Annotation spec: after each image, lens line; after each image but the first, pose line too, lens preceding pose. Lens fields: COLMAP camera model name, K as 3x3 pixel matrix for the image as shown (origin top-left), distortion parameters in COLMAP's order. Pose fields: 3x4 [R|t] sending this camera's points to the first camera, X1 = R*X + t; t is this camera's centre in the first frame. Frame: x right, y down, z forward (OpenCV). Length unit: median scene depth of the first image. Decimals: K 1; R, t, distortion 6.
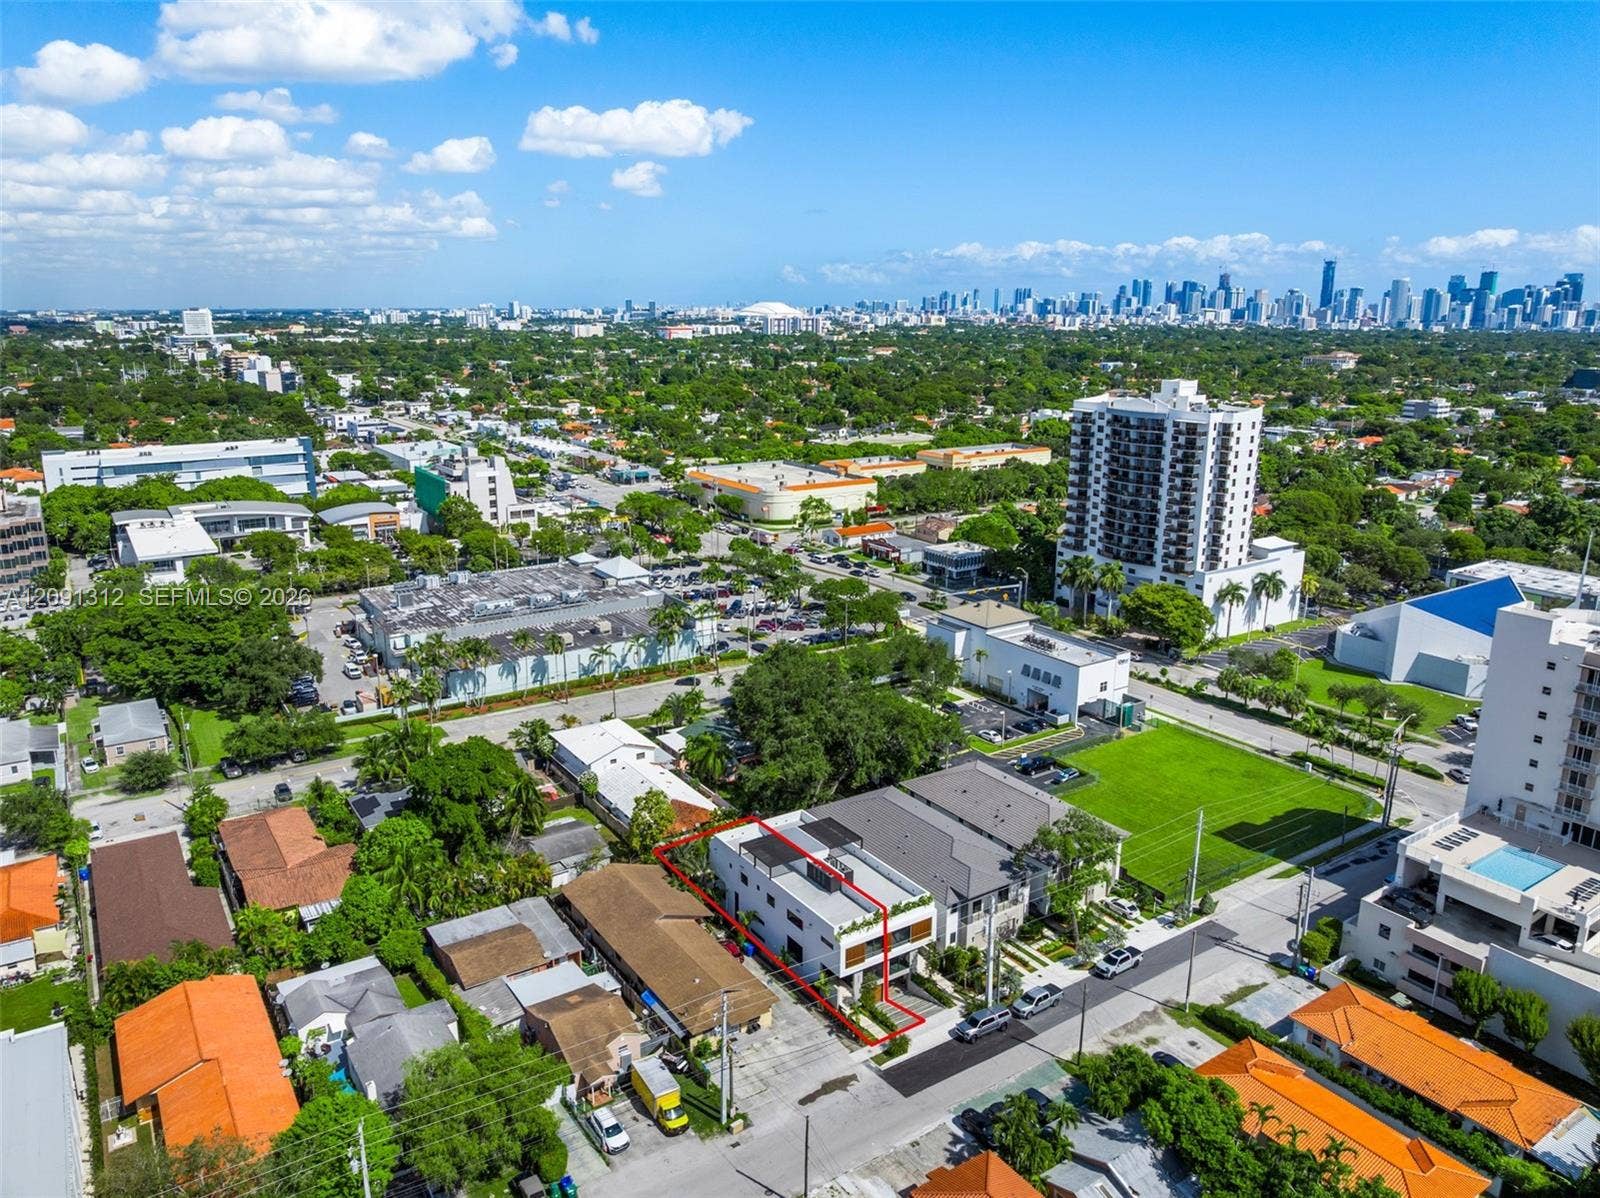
lens RADIAL K [[1134.0, 0, 807.4], [0, 1134.0, 611.6], [0, 0, 1]] dist [-0.040814, 0.010342]
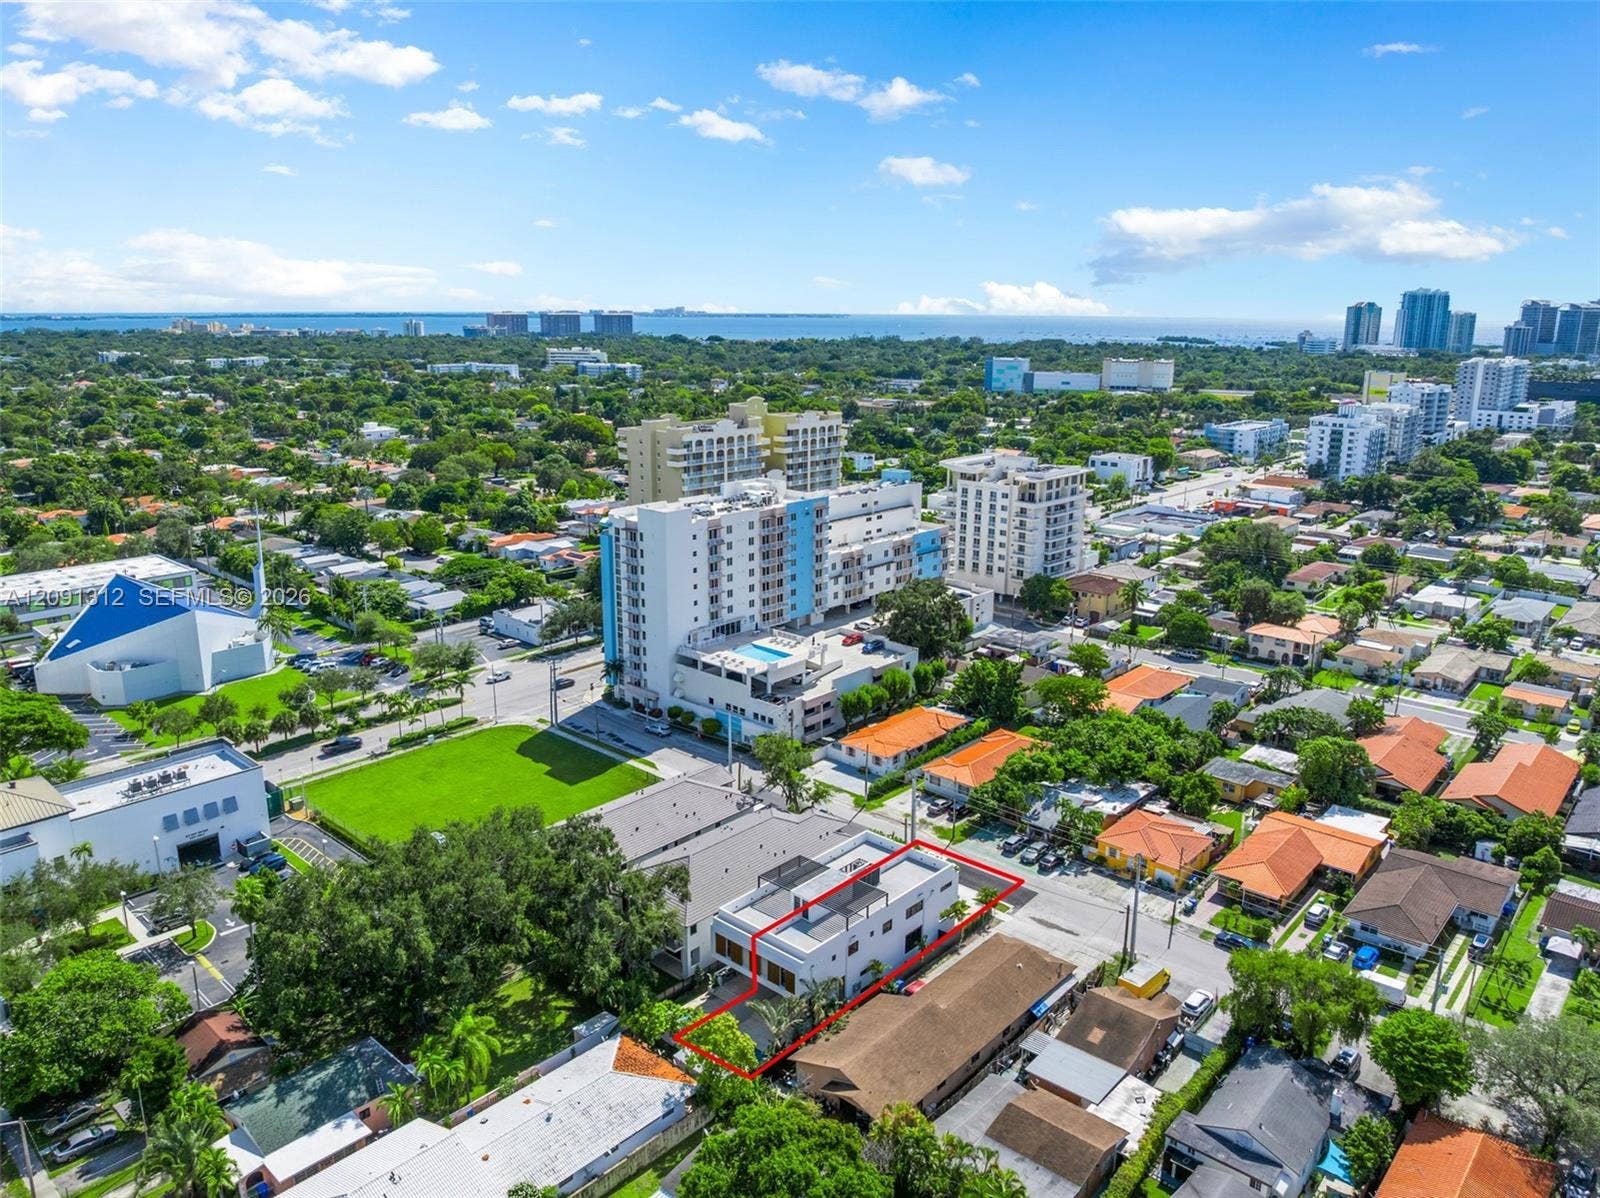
lens RADIAL K [[1134.0, 0, 797.2], [0, 1134.0, 597.1], [0, 0, 1]] dist [-0.040814, 0.010342]
pose [[-0.253563, -0.236366, 0.937996, -0.306963], [0.245238, 0.922298, 0.298704, -0.110266], [-0.935716, 0.305773, -0.175895, 0.420905]]
